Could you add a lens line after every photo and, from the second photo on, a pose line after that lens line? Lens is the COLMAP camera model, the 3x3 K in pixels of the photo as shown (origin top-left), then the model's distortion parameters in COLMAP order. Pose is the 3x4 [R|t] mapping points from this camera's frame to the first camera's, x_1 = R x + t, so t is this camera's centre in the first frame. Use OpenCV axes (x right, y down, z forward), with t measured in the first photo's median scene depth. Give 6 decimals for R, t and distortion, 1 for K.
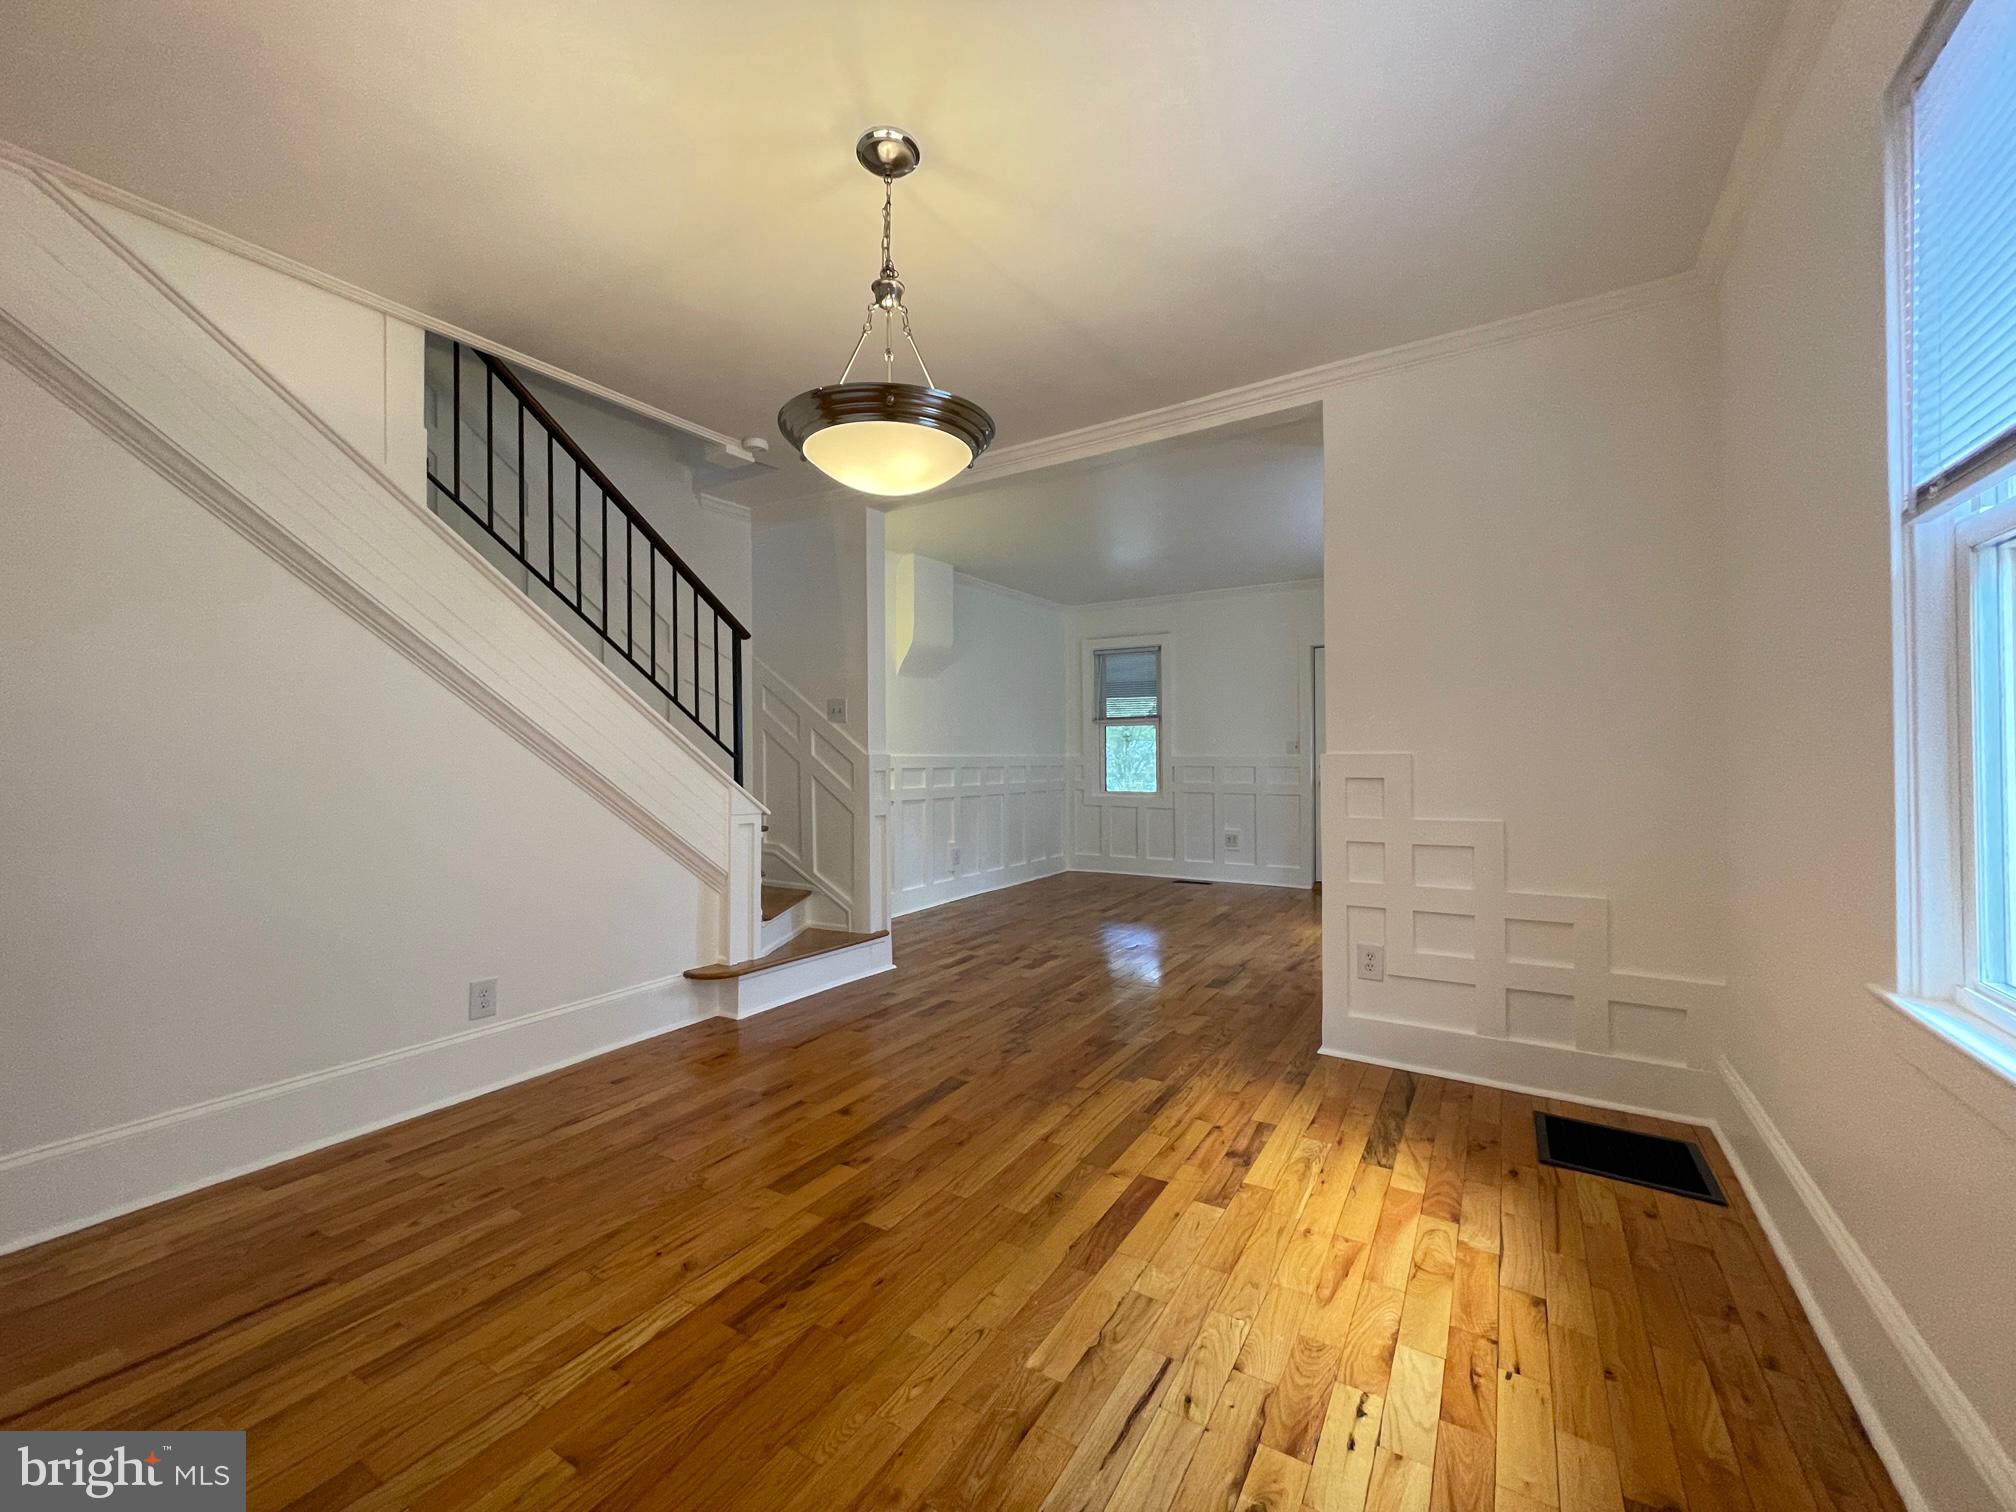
lens RADIAL K [[814.9, 0, 1008.7], [0, 814.9, 750.1], [0, 0, 1]] dist [-0.001648, -0.000092]
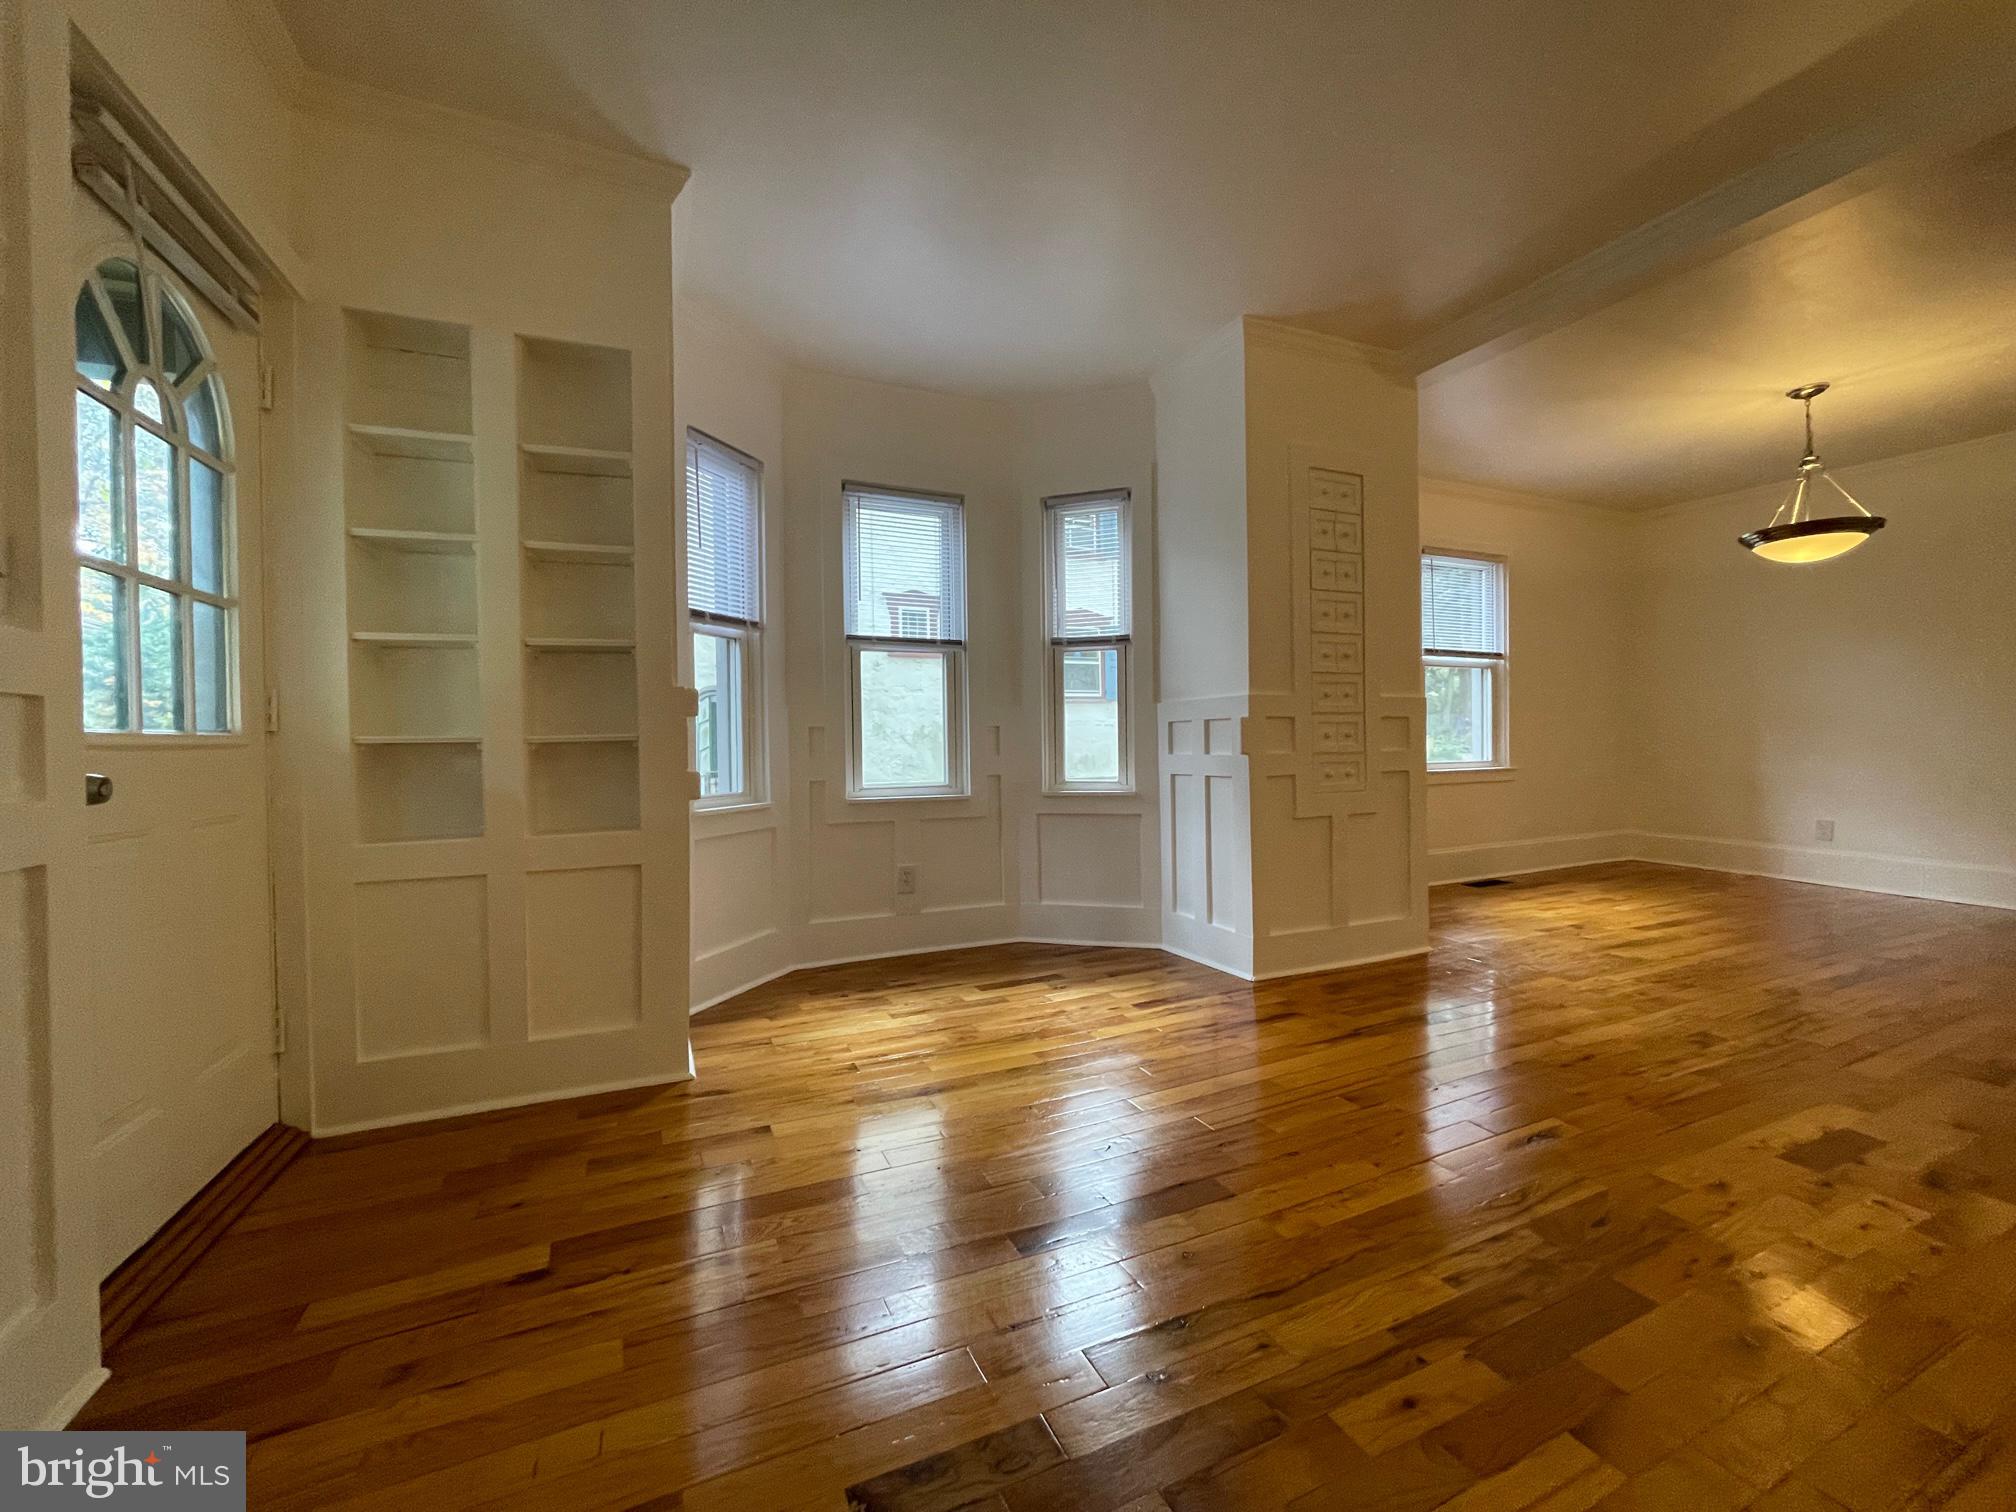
lens RADIAL K [[814.9, 0, 1008.7], [0, 814.9, 750.1], [0, 0, 1]] dist [-0.001648, -0.000092]
pose [[-0.831199, 0.012798, 0.555828, 0.189040], [0.015391, 0.999882, -0.000007, 0.060294], [-0.555762, 0.008549, -0.831297, 1.895896]]
